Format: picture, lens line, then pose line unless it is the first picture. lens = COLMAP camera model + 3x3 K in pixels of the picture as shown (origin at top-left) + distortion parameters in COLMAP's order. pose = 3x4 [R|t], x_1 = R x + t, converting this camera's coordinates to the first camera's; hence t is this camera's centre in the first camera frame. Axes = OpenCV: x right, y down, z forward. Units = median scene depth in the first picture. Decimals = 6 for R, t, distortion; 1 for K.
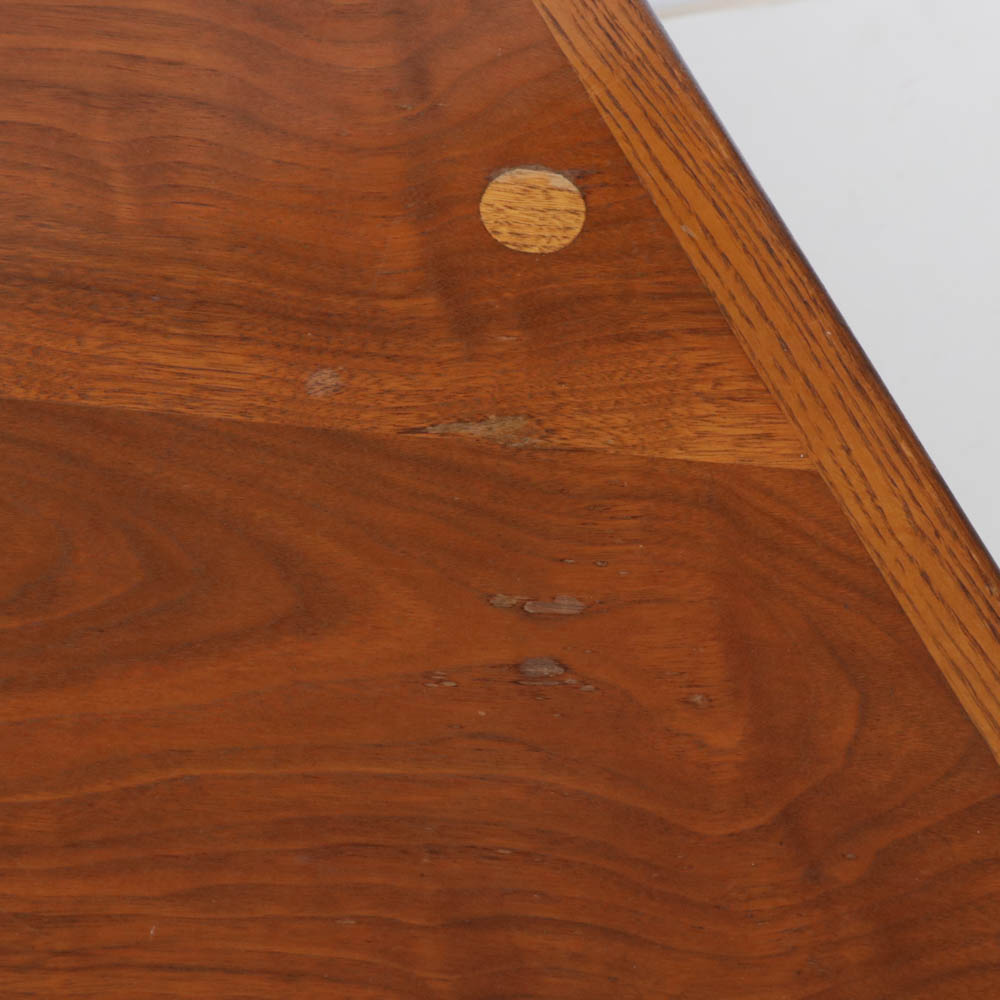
lens RADIAL K [[3687.1, 0, 504.1], [0, 3687.1, 493.6], [0, 0, 1]] dist [0.293538, 0.000000]
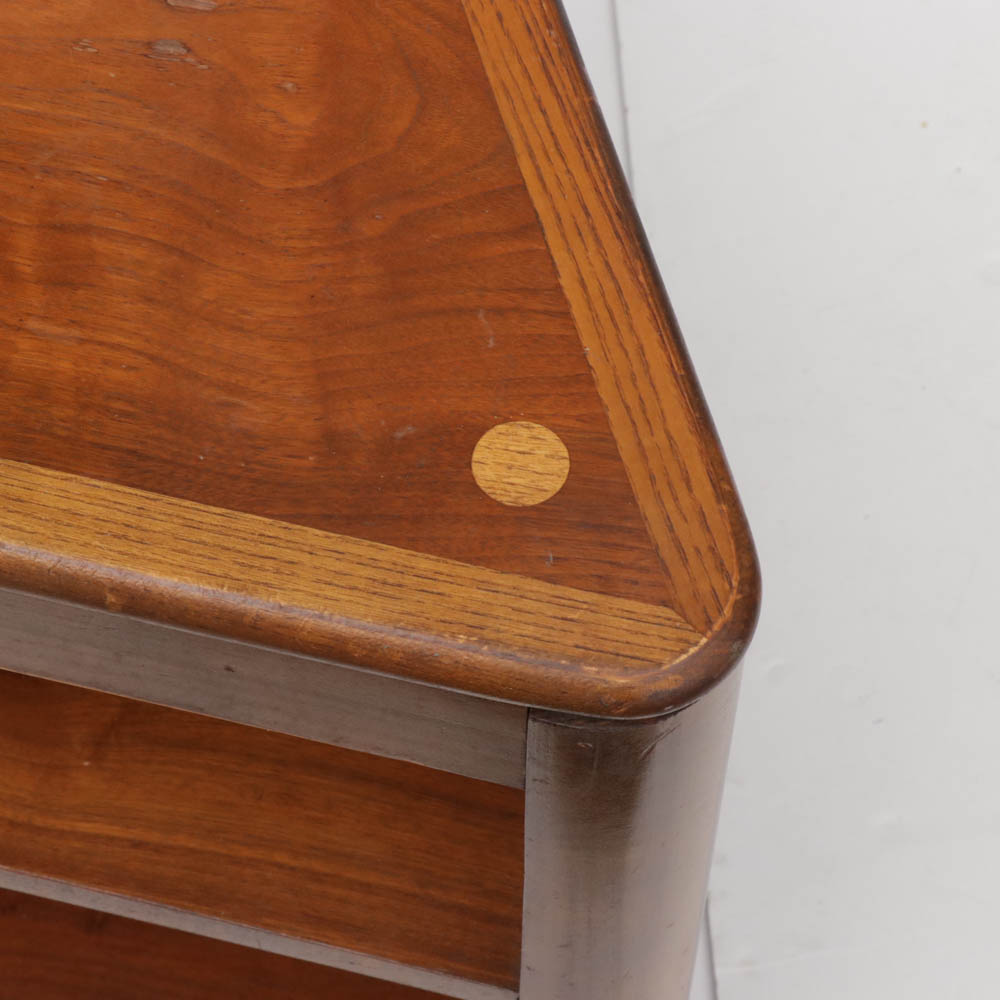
lens RADIAL K [[3142.2, 0, 497.7], [0, 3142.2, 502.1], [0, 0, 1]] dist [0.190260, 0.000000]
pose [[0.984123, 0.125717, -0.125287, 0.265017], [-0.119129, 0.991137, 0.058780, 0.120702], [0.131566, -0.042922, 0.990378, -0.035822]]
